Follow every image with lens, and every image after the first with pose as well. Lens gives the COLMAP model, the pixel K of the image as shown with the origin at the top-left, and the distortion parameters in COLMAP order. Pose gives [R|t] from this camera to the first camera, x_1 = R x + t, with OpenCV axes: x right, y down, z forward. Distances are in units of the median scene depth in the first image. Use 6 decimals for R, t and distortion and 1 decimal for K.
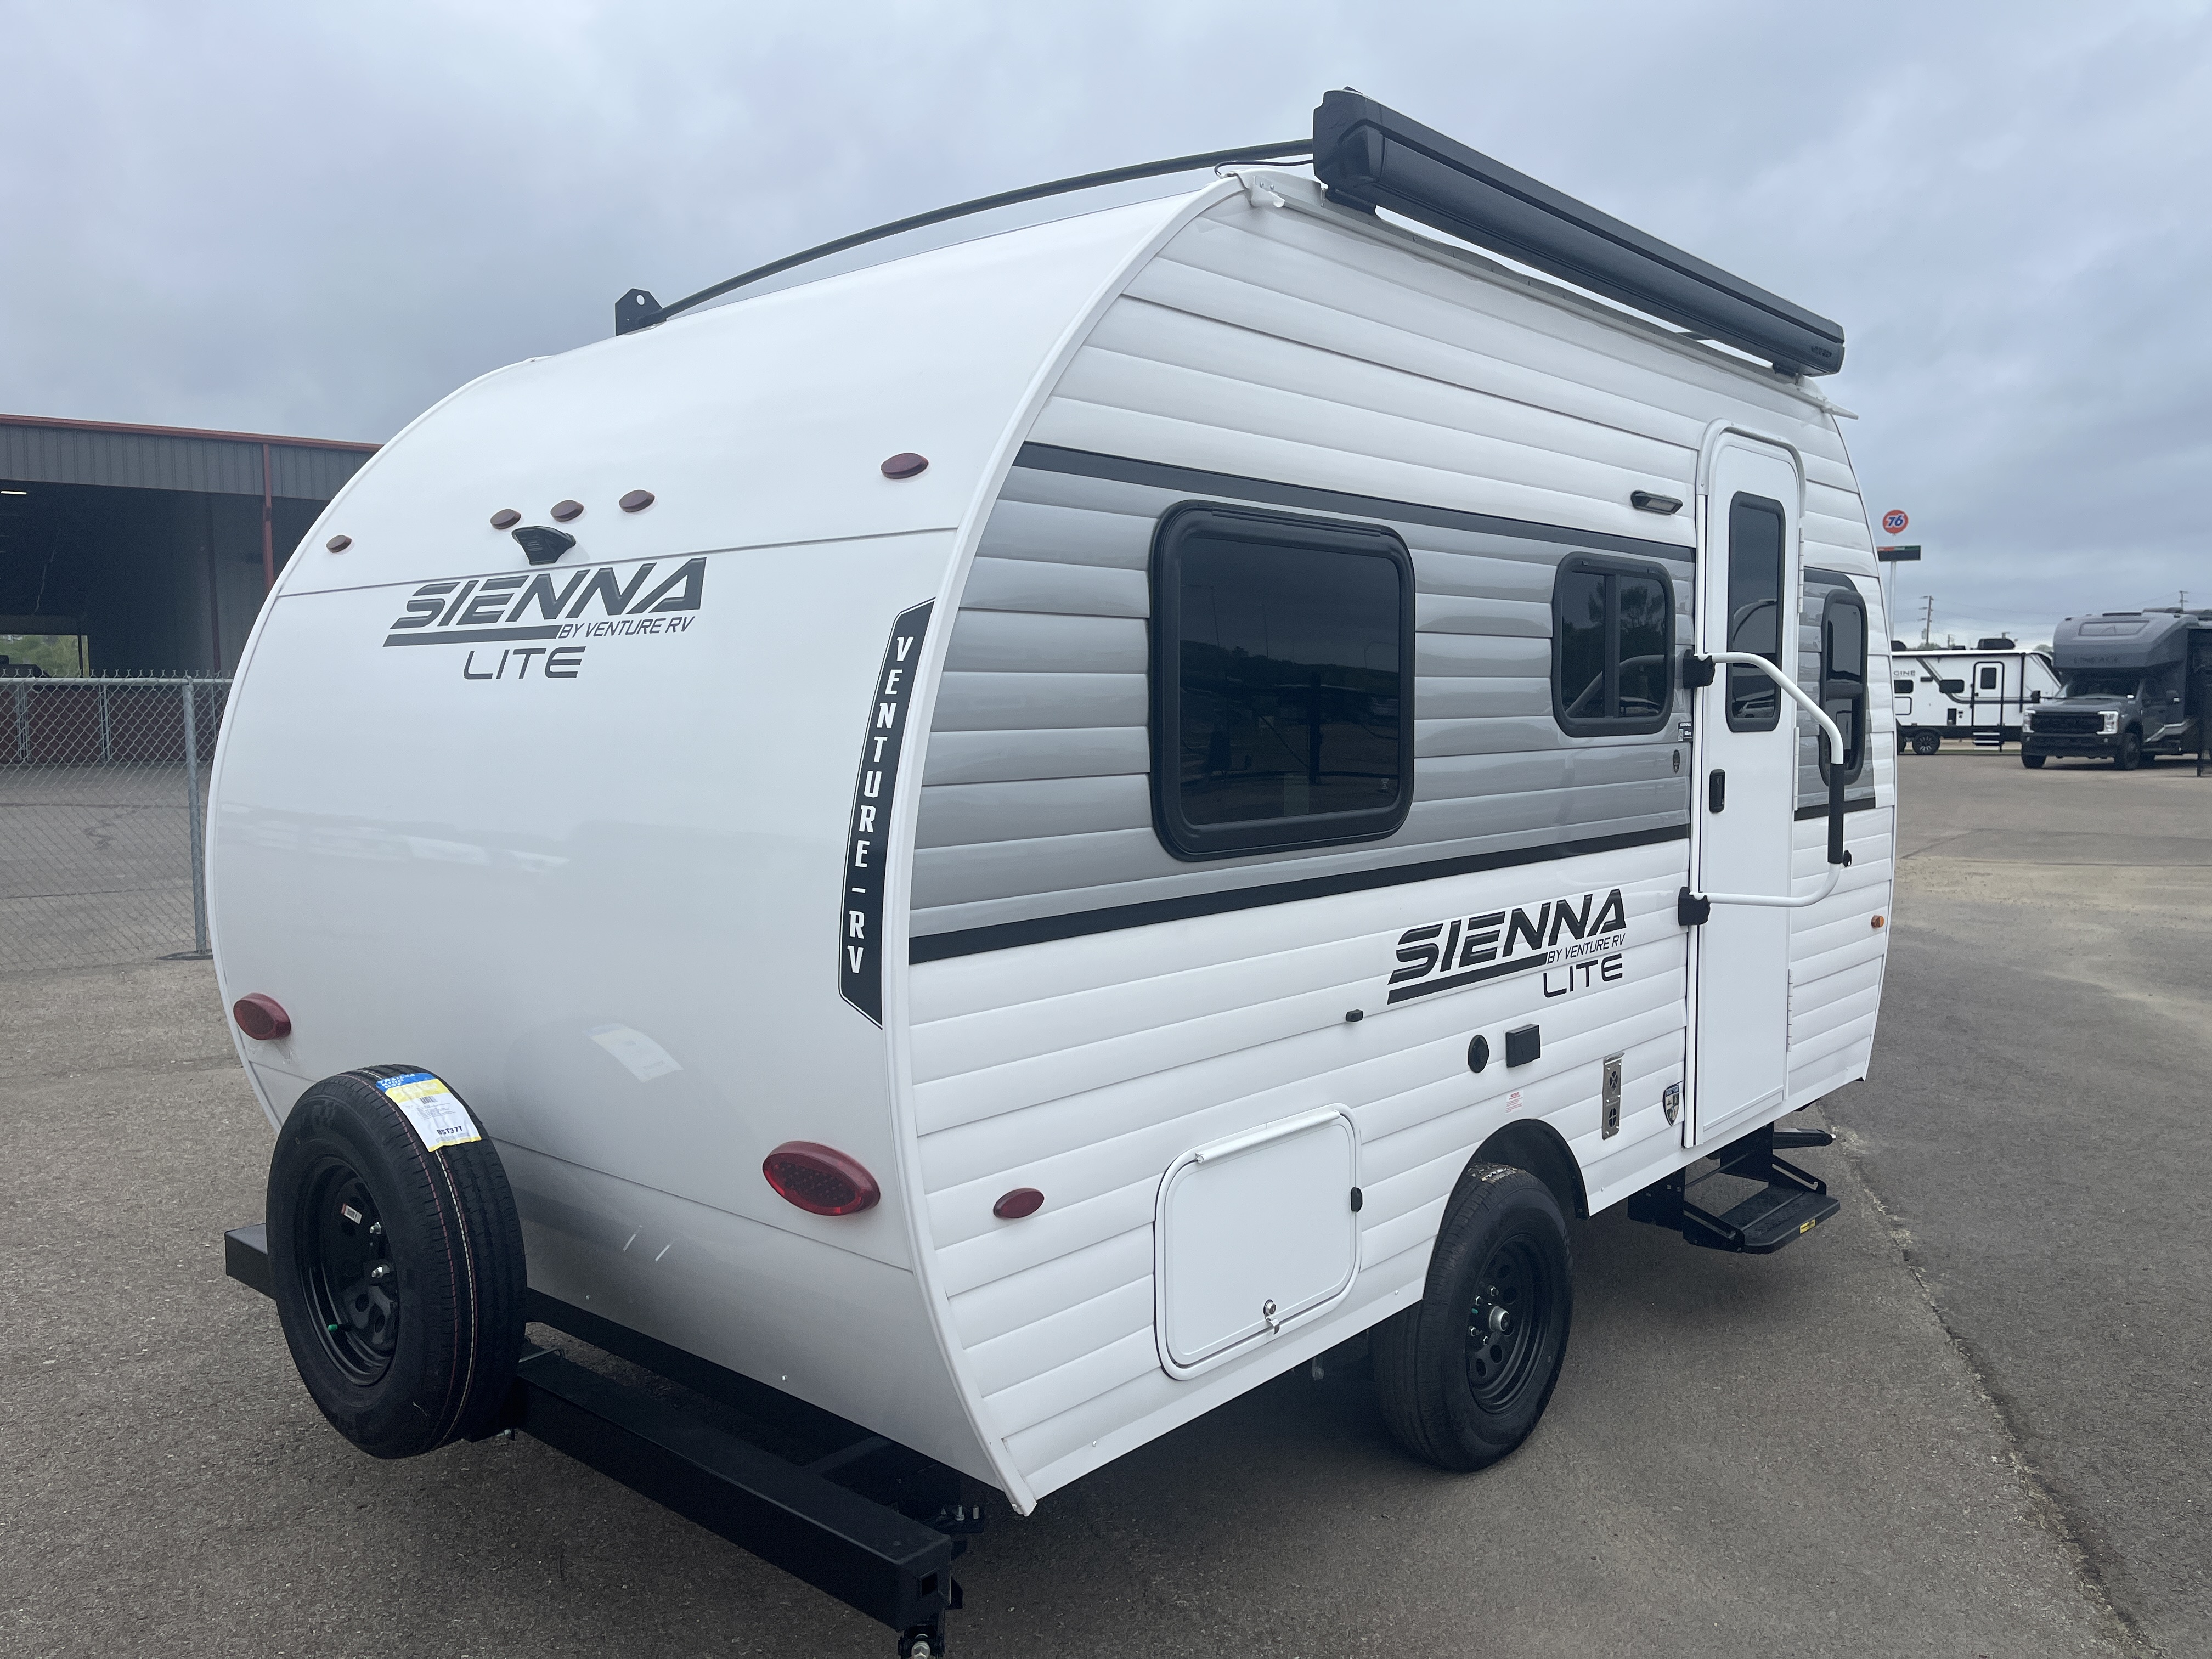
lens RADIAL K [[1732.4, 0, 1105.6], [0, 1732.4, 853.9], [0, 0, 1]] dist [0.104359, -0.136627]
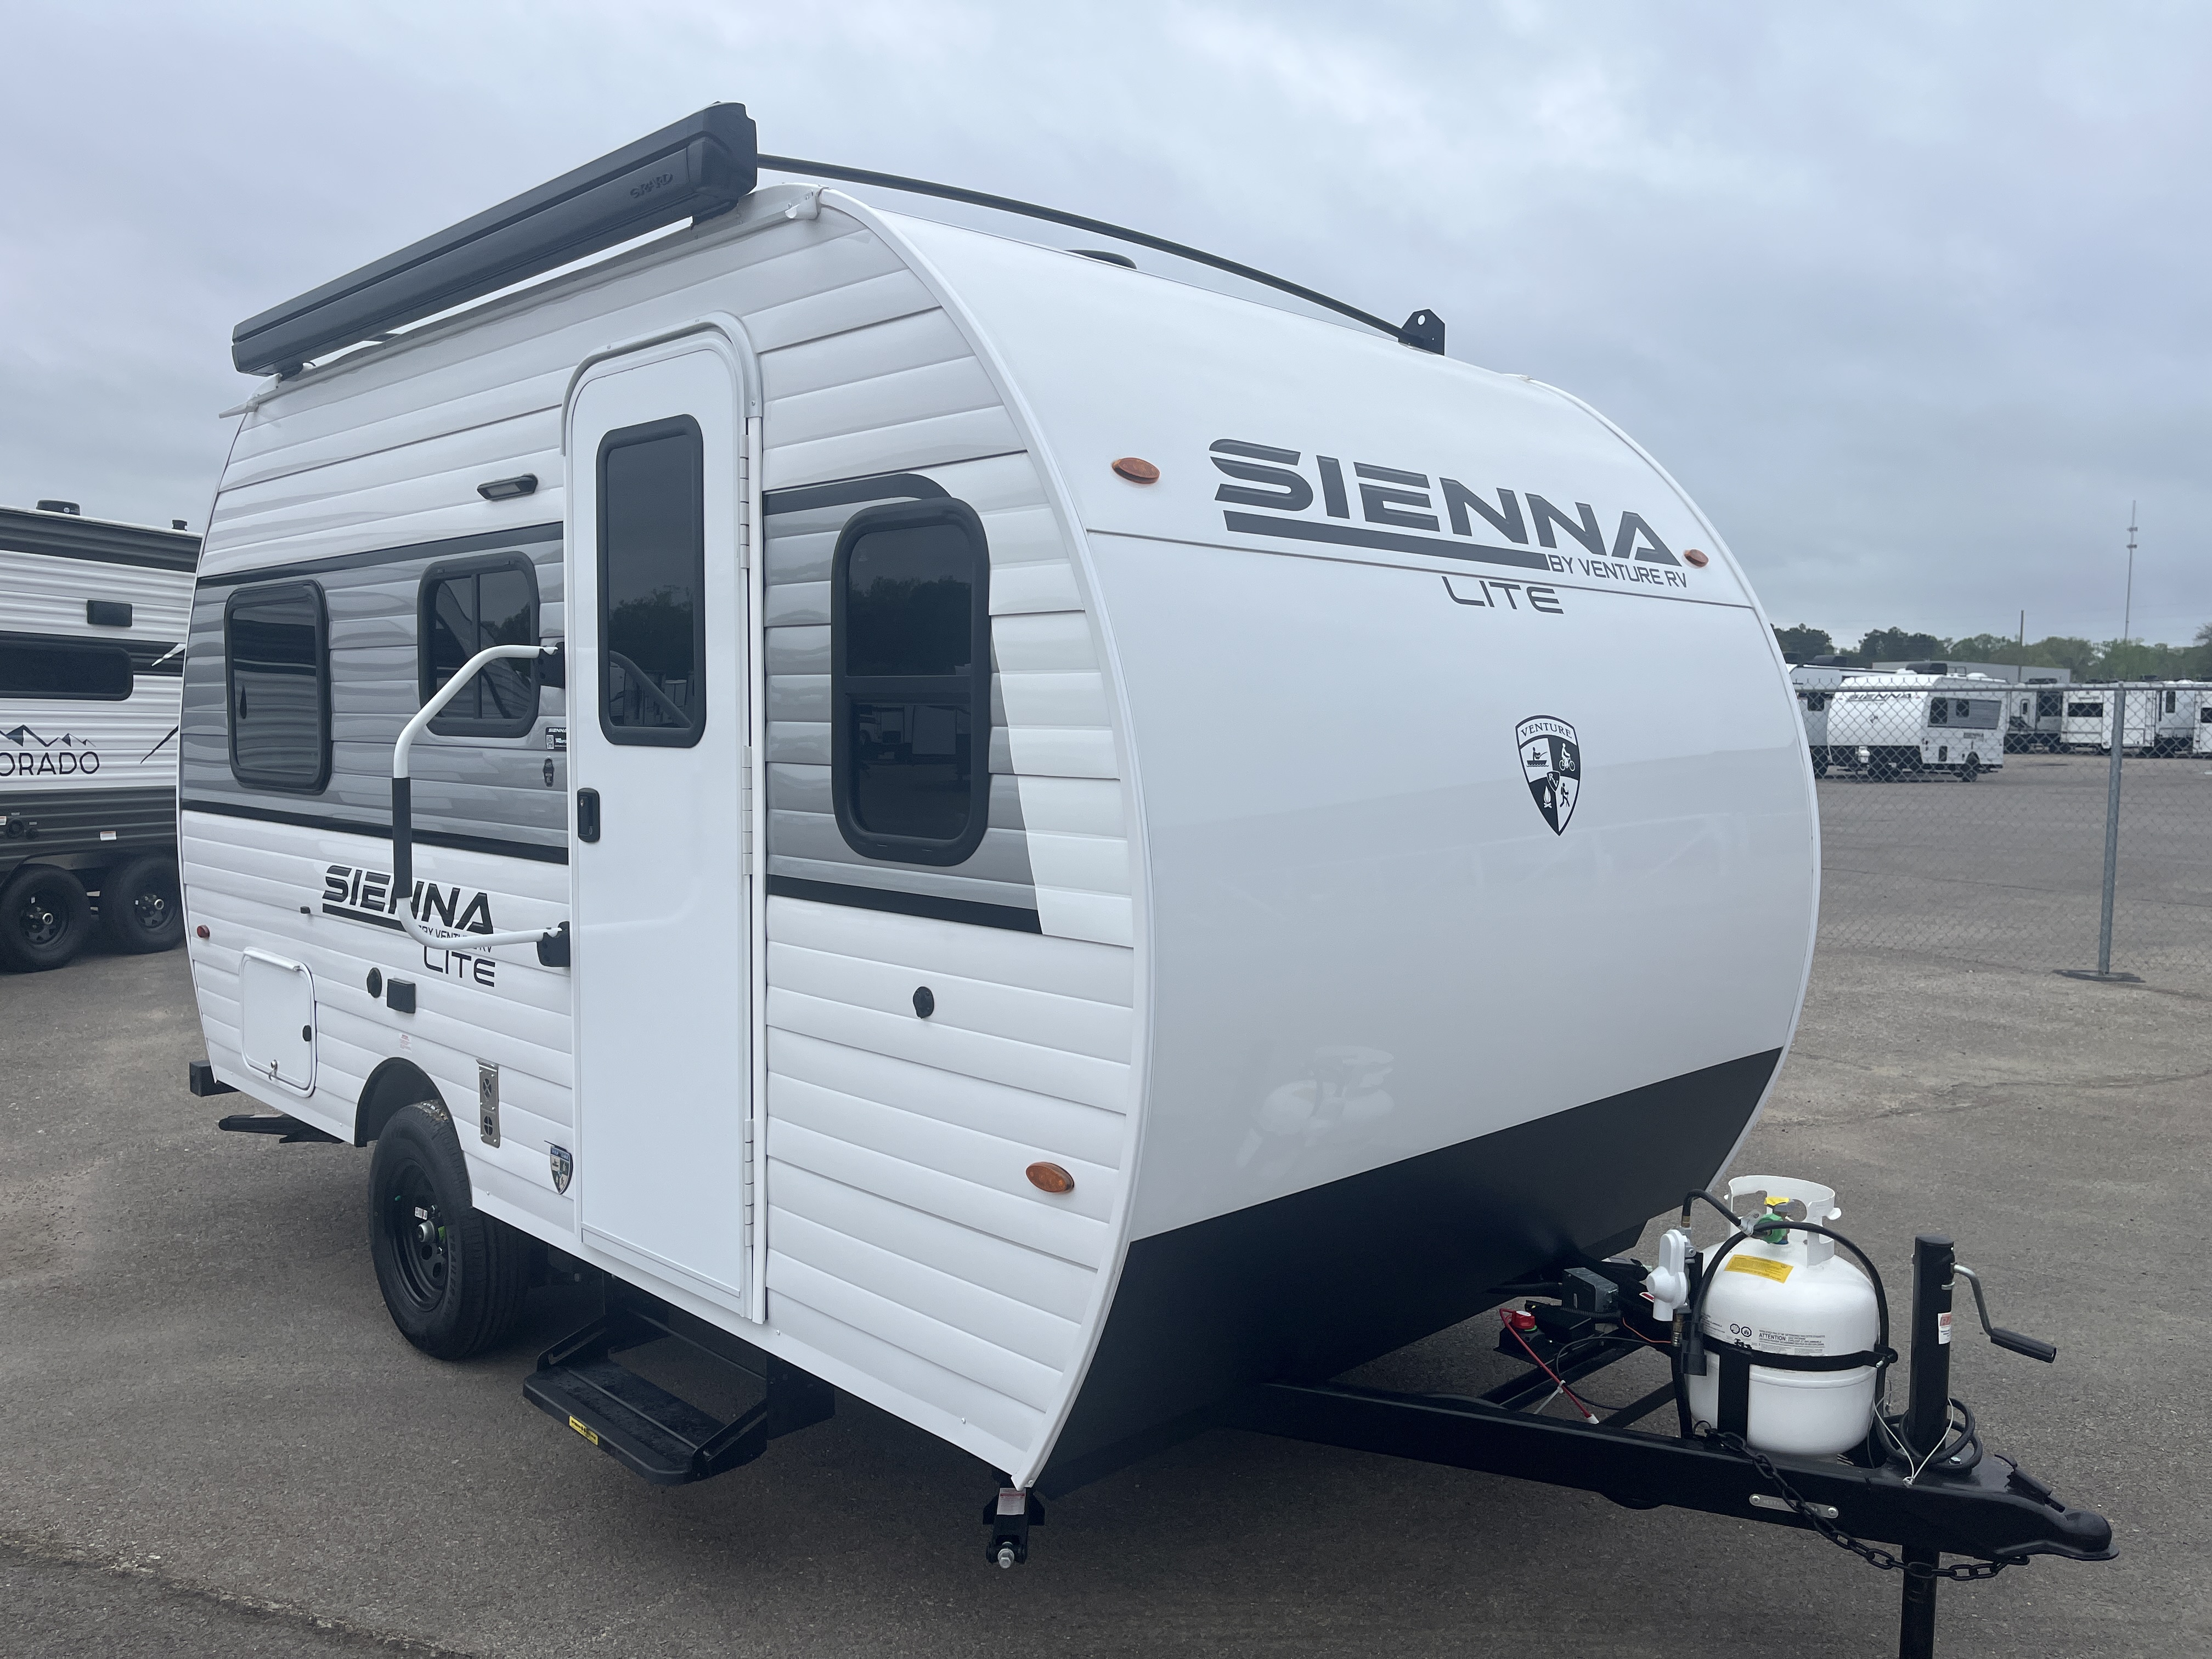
lens RADIAL K [[1678.8, 0, 1098.5], [0, 1678.8, 839.6], [0, 0, 1]] dist [0.059151, -0.078470]
pose [[-0.095833, 0.086113, -0.991666, 1.224934], [-0.088412, 0.991577, 0.094649, -0.132814], [0.991463, 0.096746, -0.087412, 1.454673]]
